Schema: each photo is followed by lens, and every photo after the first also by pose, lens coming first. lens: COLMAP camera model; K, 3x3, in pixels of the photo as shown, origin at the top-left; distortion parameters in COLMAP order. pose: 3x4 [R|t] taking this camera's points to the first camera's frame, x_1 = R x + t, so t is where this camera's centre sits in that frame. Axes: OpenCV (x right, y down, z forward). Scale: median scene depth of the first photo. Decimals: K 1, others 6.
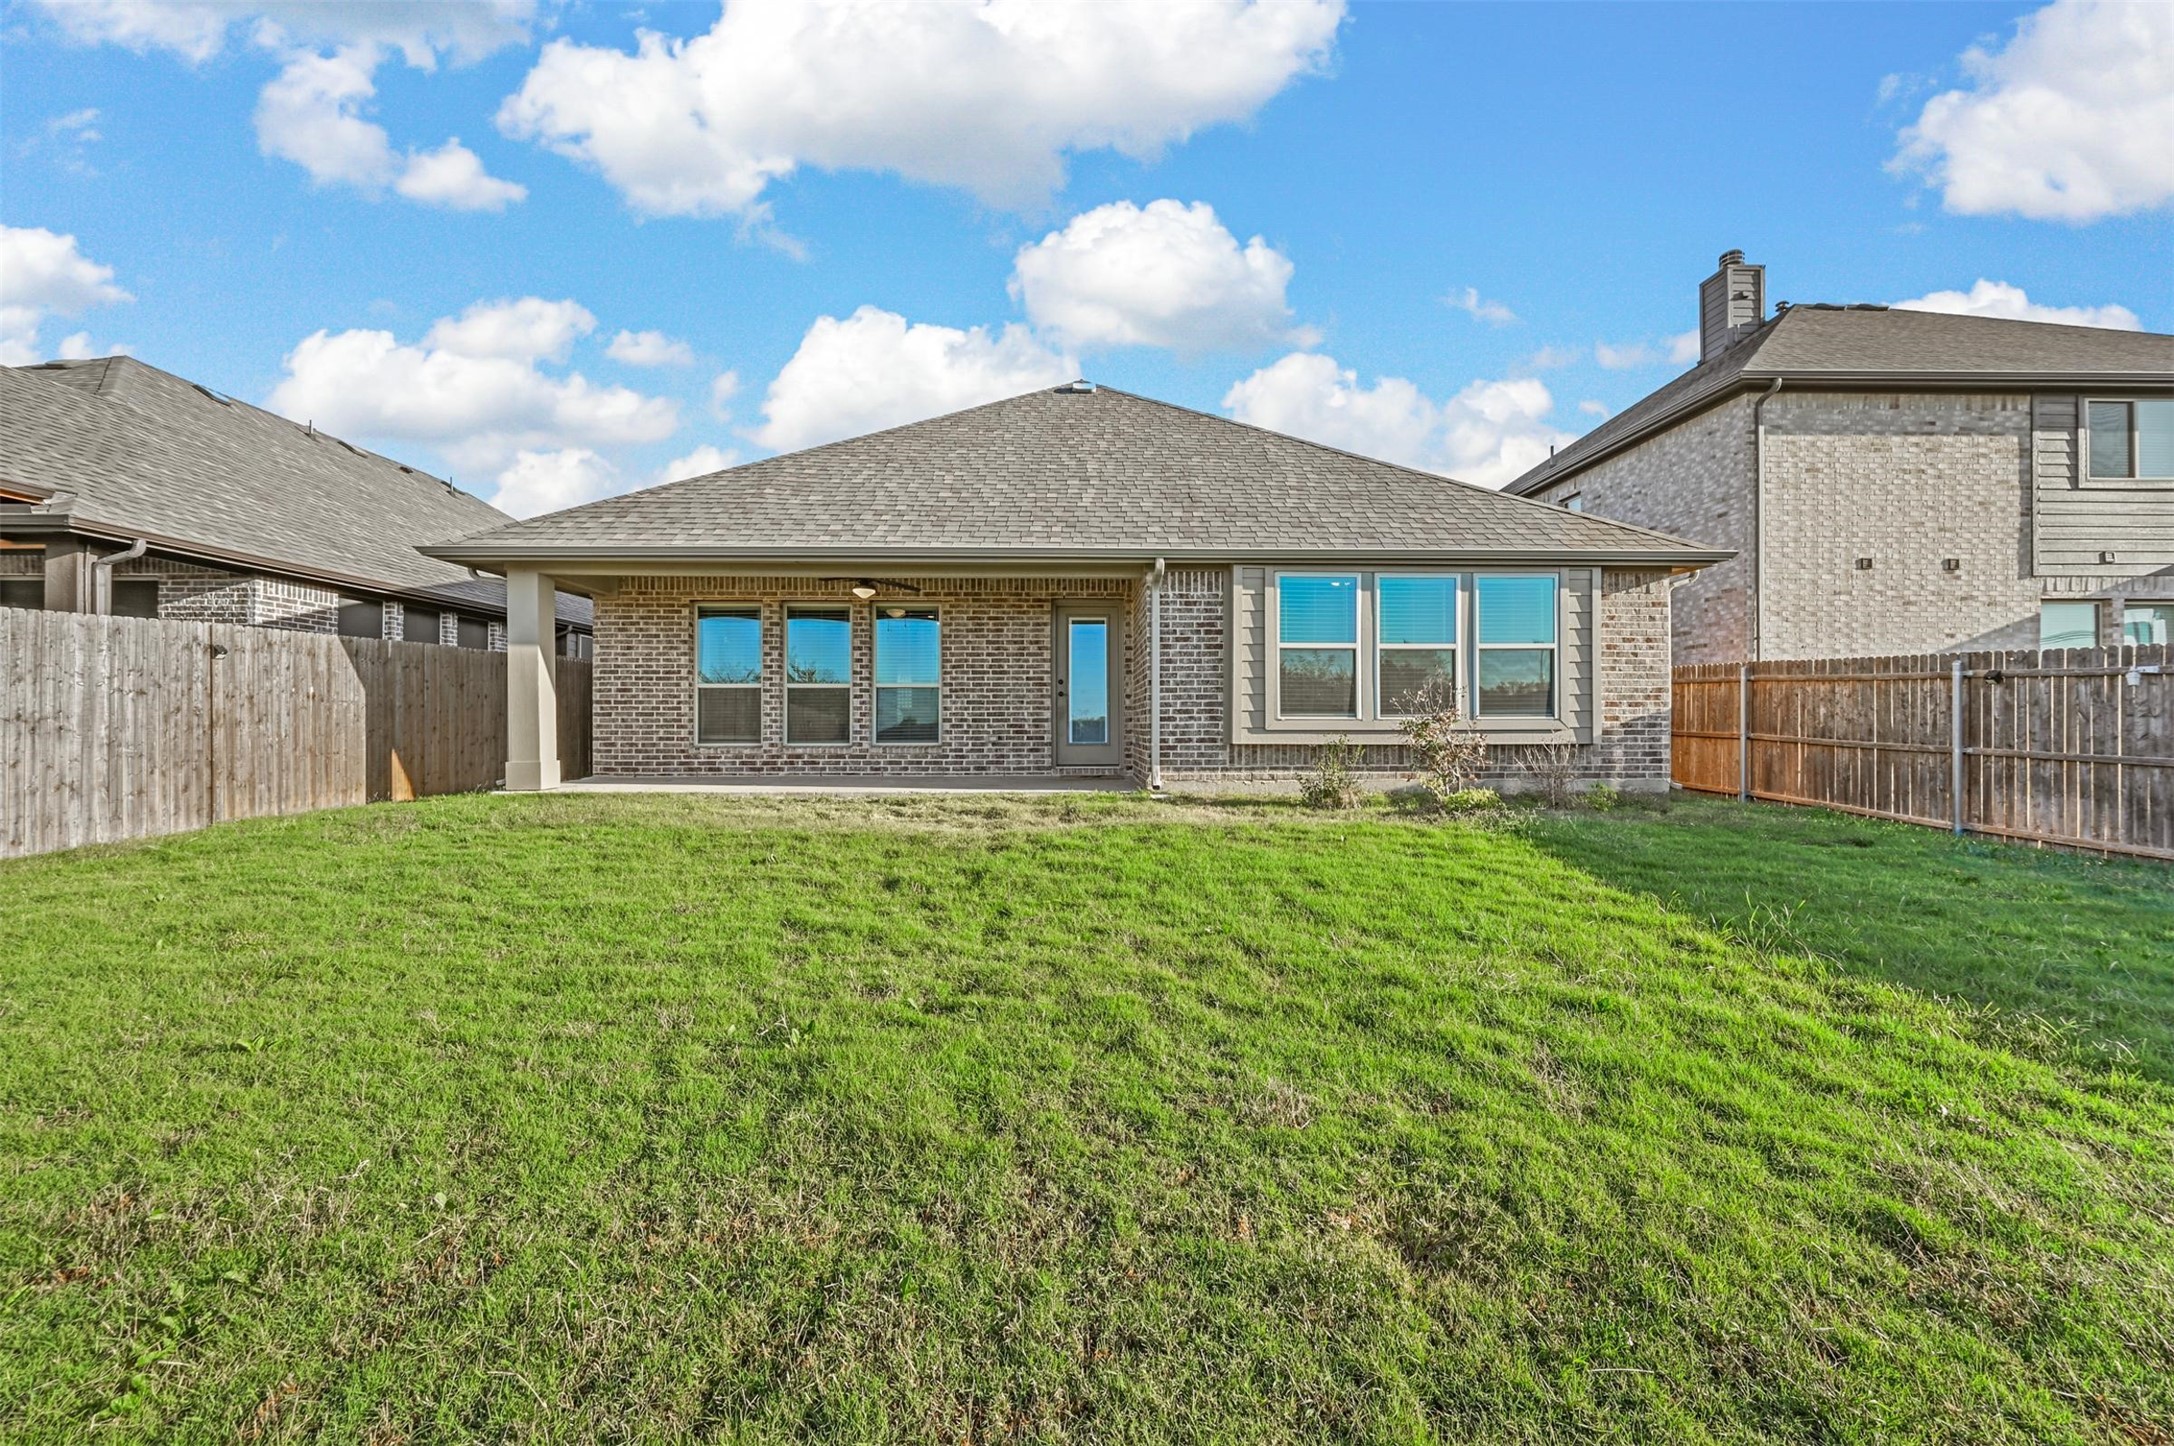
lens RADIAL K [[859.2, 0, 1091.8], [0, 859.2, 711.7], [0, 0, 1]] dist [-0.001878, 0.001046]
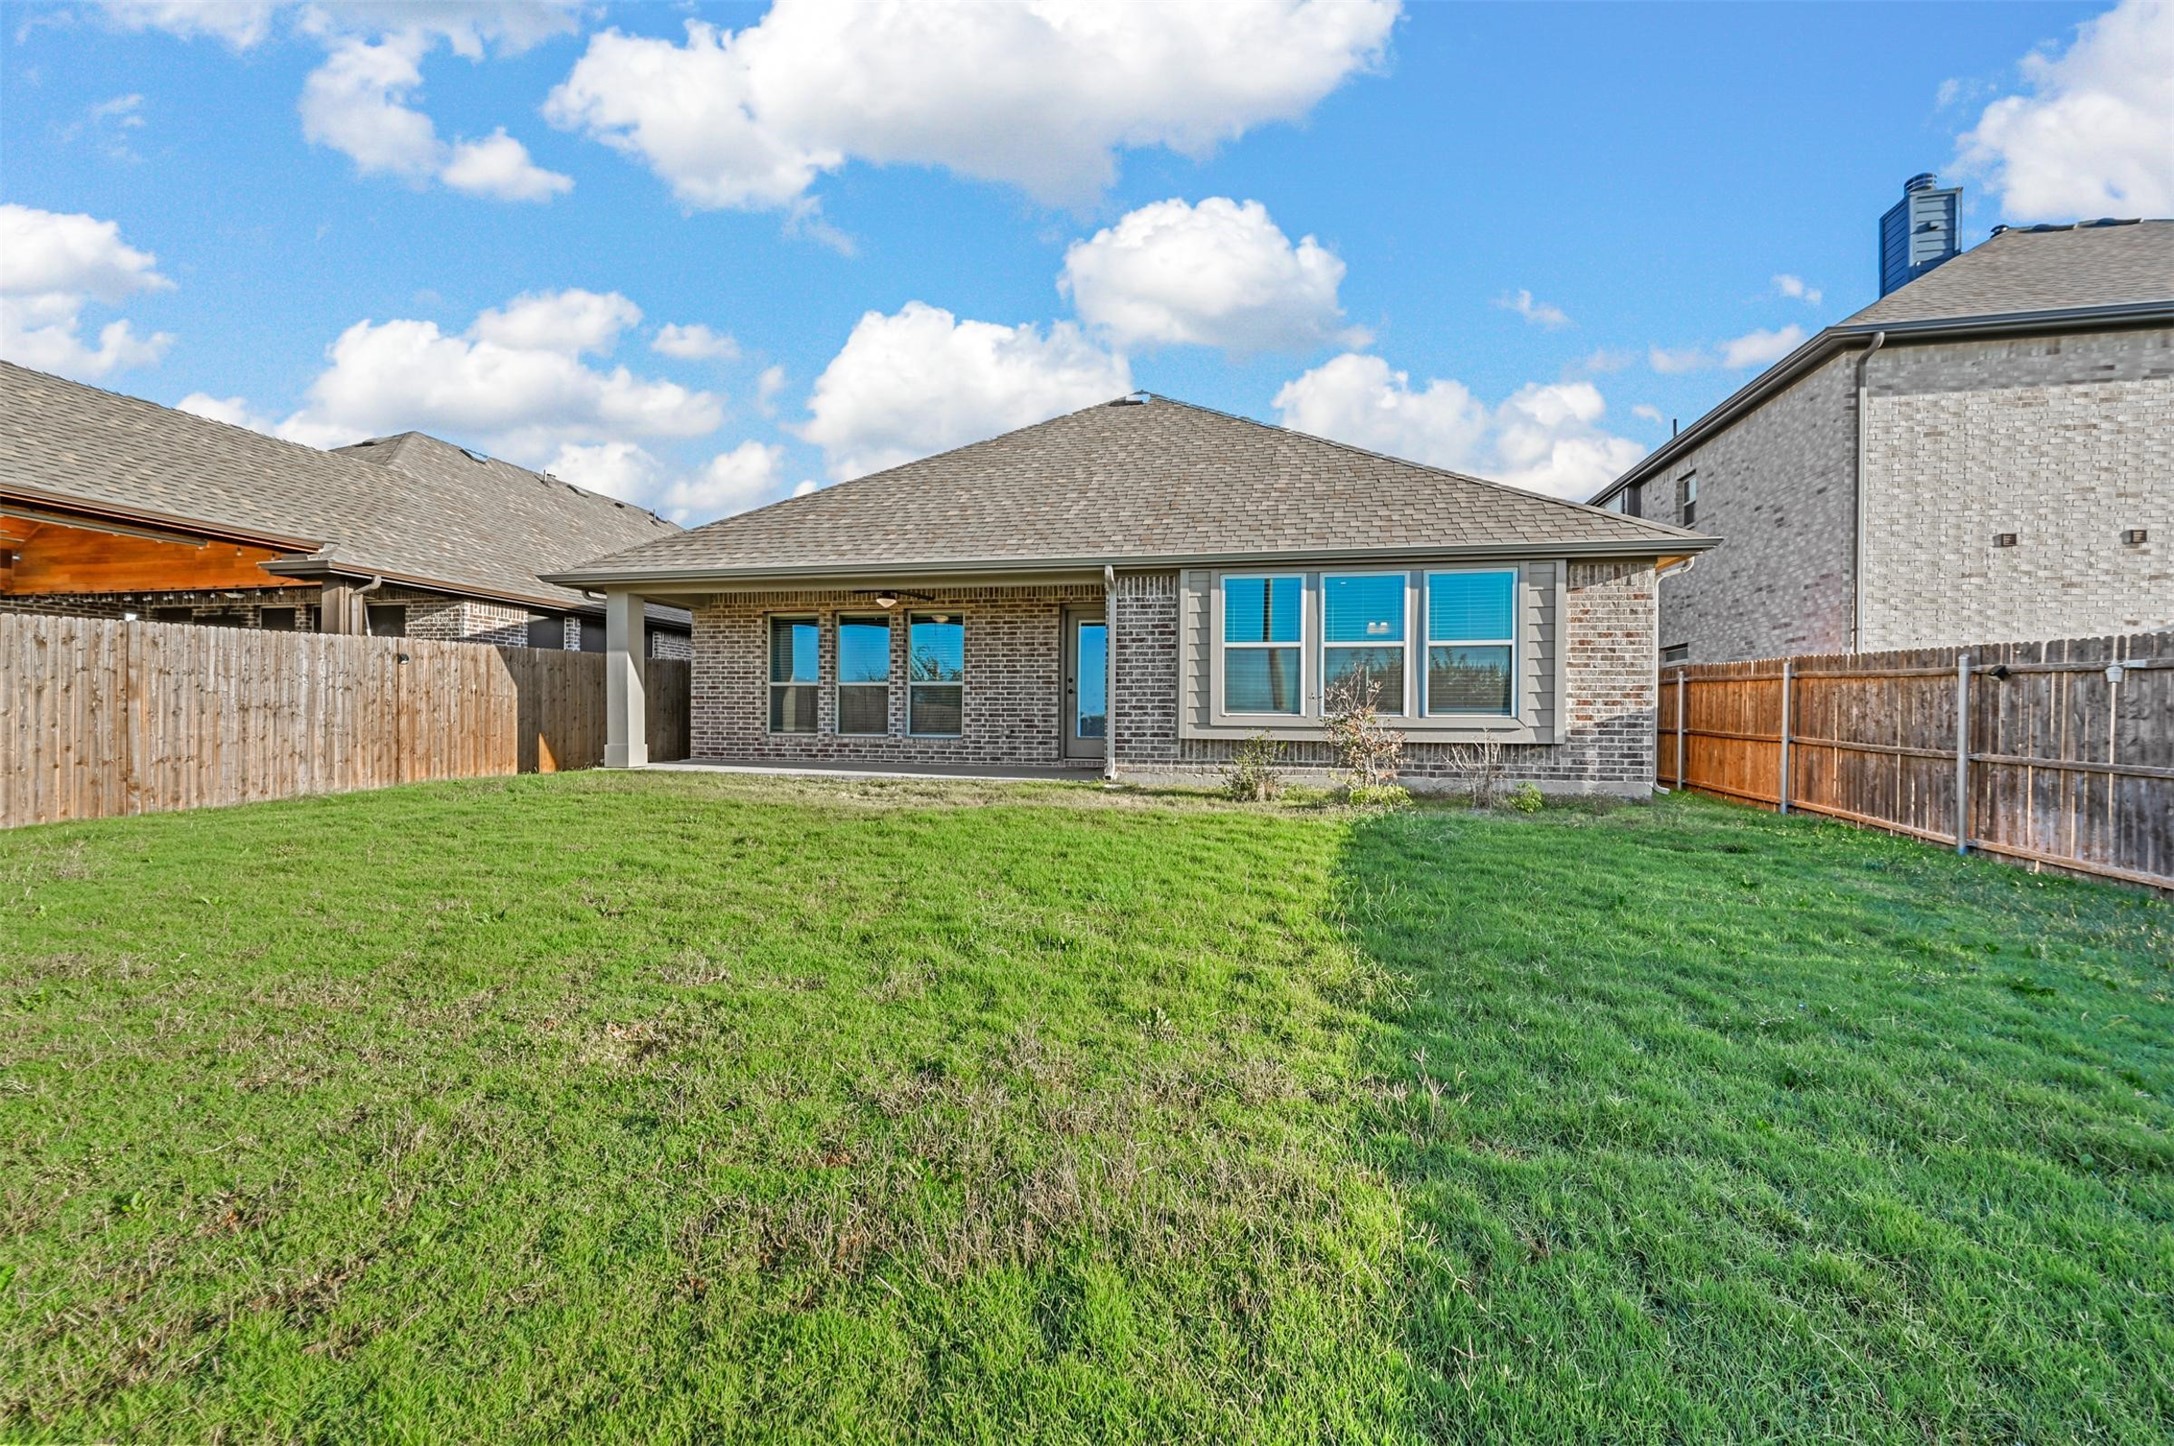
lens RADIAL K [[859.2, 0, 1084.4], [0, 859.2, 716.5], [0, 0, 1]] dist [-0.001878, 0.001046]
pose [[0.972379, 0.008518, -0.233251, 0.285092], [-0.006962, 0.999948, 0.007492, 0.003212], [0.233302, -0.005661, 0.972388, -0.055526]]
